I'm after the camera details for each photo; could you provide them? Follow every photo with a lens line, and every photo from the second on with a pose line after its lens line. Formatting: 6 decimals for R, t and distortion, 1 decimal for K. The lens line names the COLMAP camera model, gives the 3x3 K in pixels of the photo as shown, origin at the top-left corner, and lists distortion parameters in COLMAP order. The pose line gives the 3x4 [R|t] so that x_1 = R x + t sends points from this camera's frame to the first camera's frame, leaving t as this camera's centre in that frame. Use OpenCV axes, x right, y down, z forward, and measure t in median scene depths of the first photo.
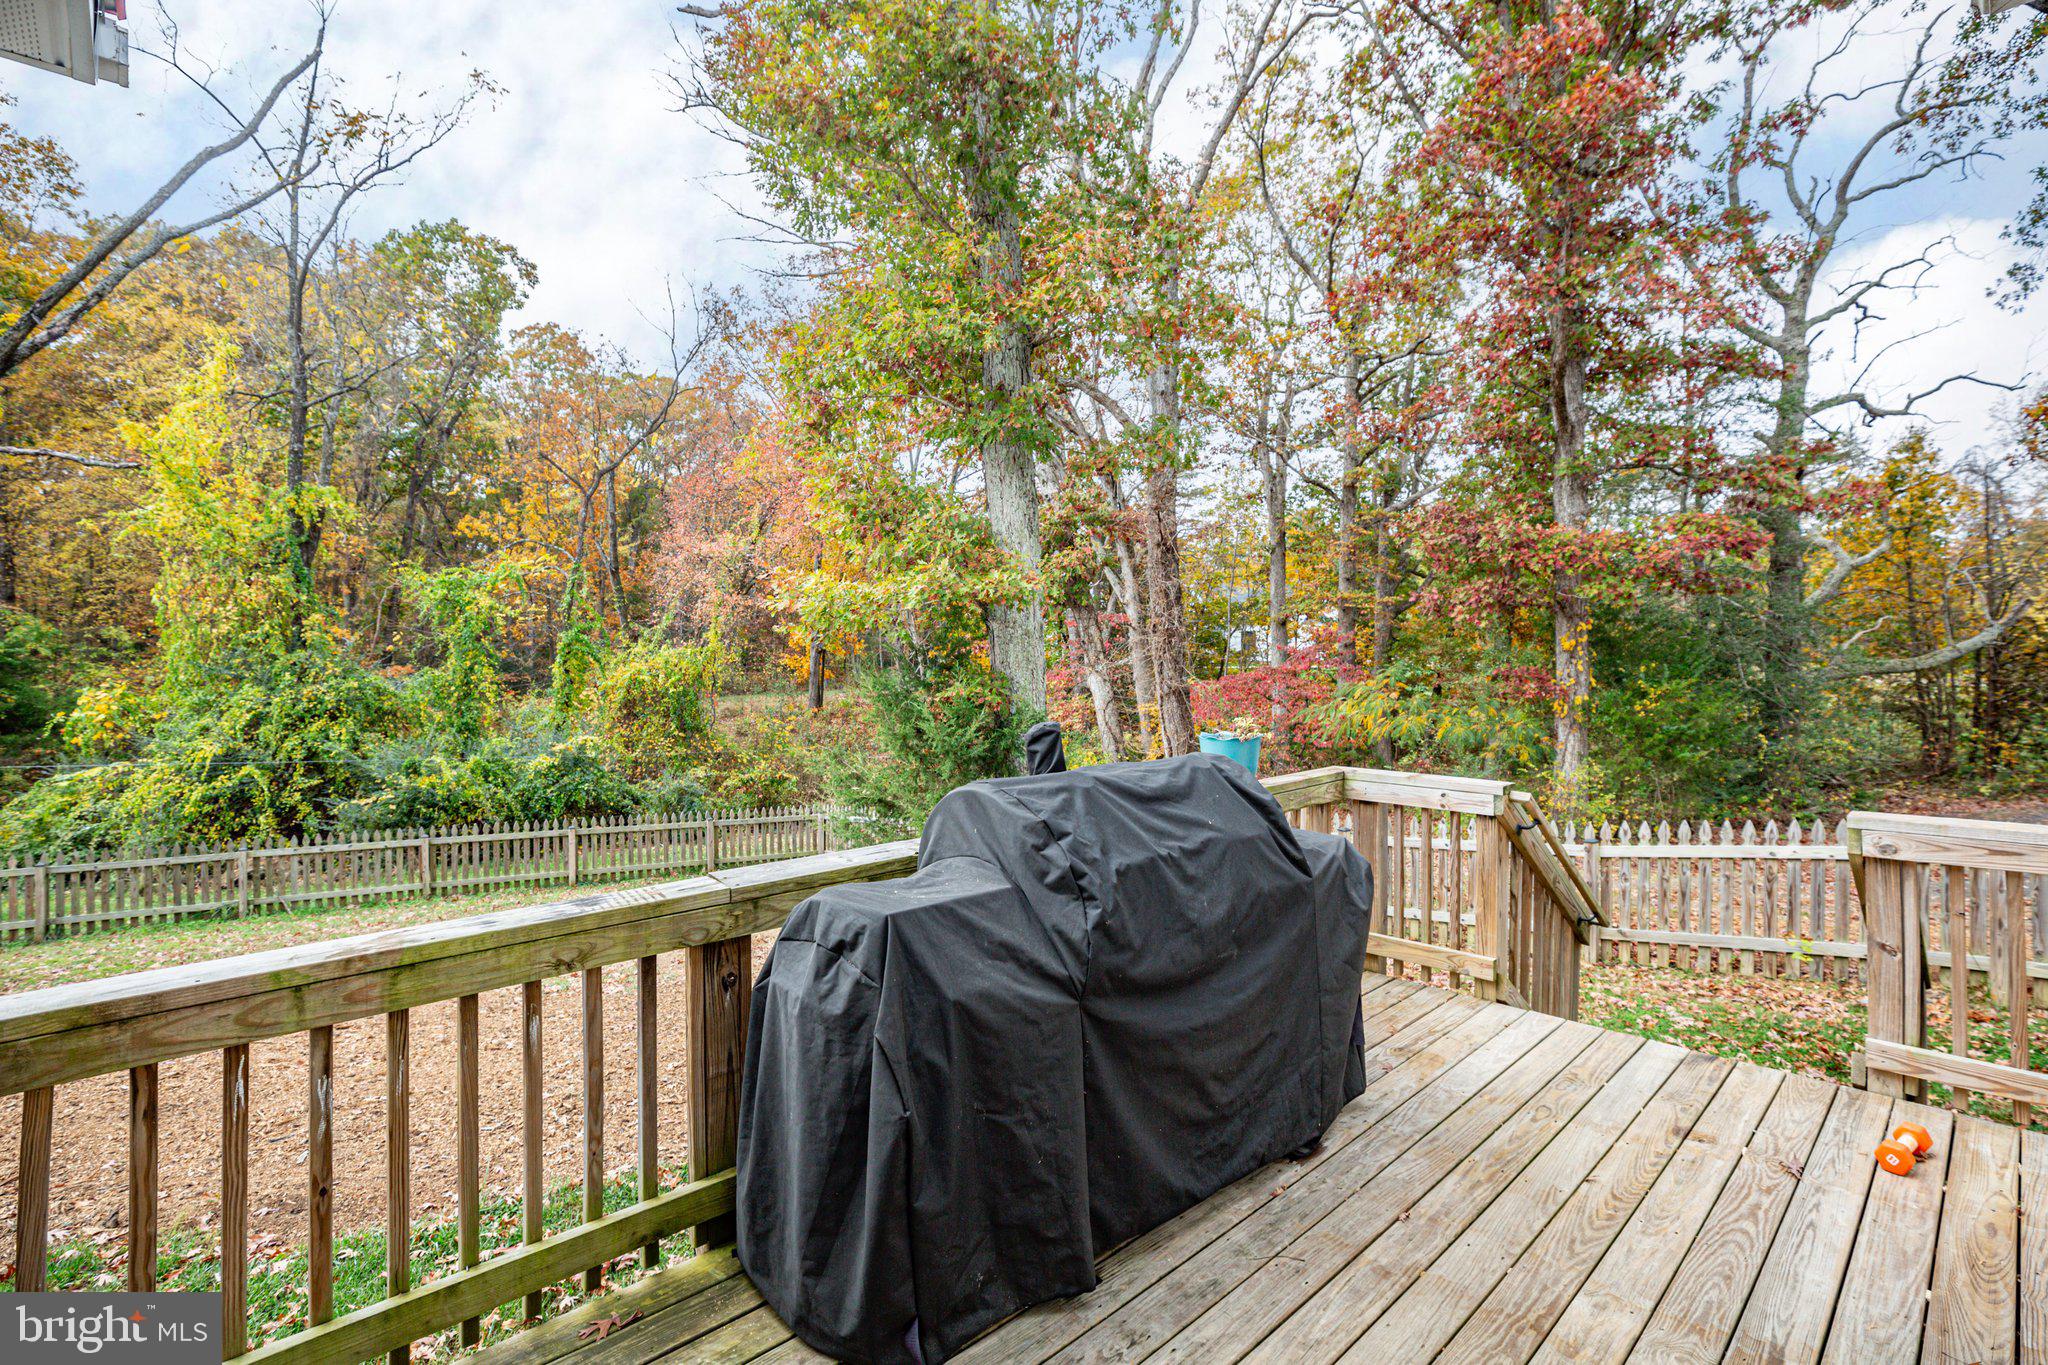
lens RADIAL K [[984.2, 0, 1025.4], [0, 984.2, 648.2], [0, 0, 1]] dist [-0.003463, -0.000626]
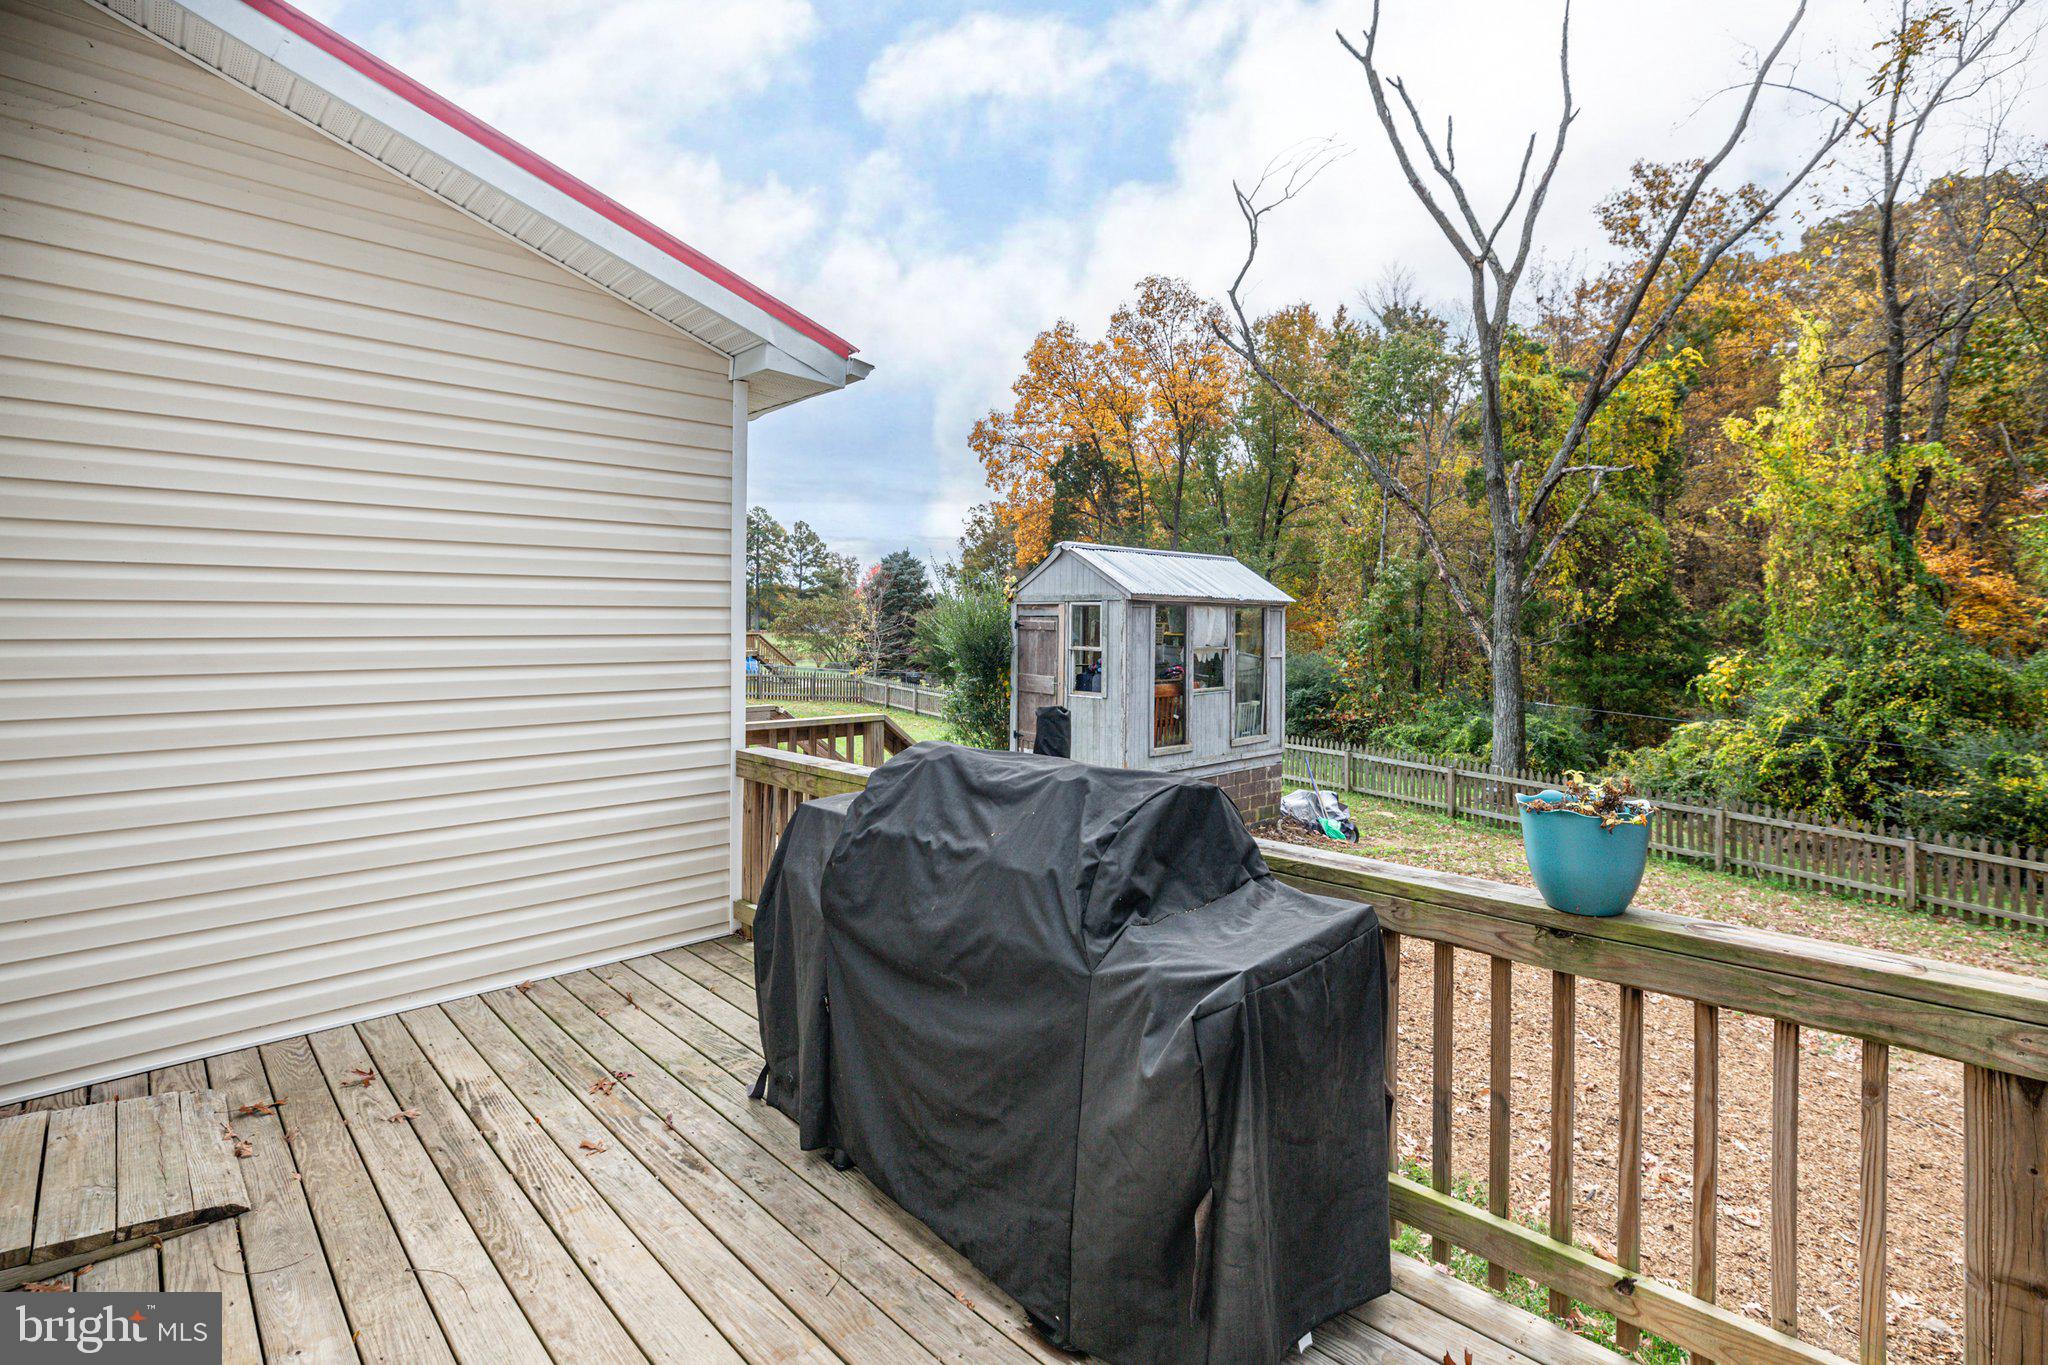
lens RADIAL K [[958.3, 0, 1025.1], [0, 958.3, 618.1], [0, 0, 1]] dist [-0.021951, -0.000161]
pose [[0.008934, 0.000723, -0.999960, 0.168931], [-0.002542, 0.999997, 0.000700, -0.001194], [0.999957, 0.002536, 0.008936, 0.170274]]
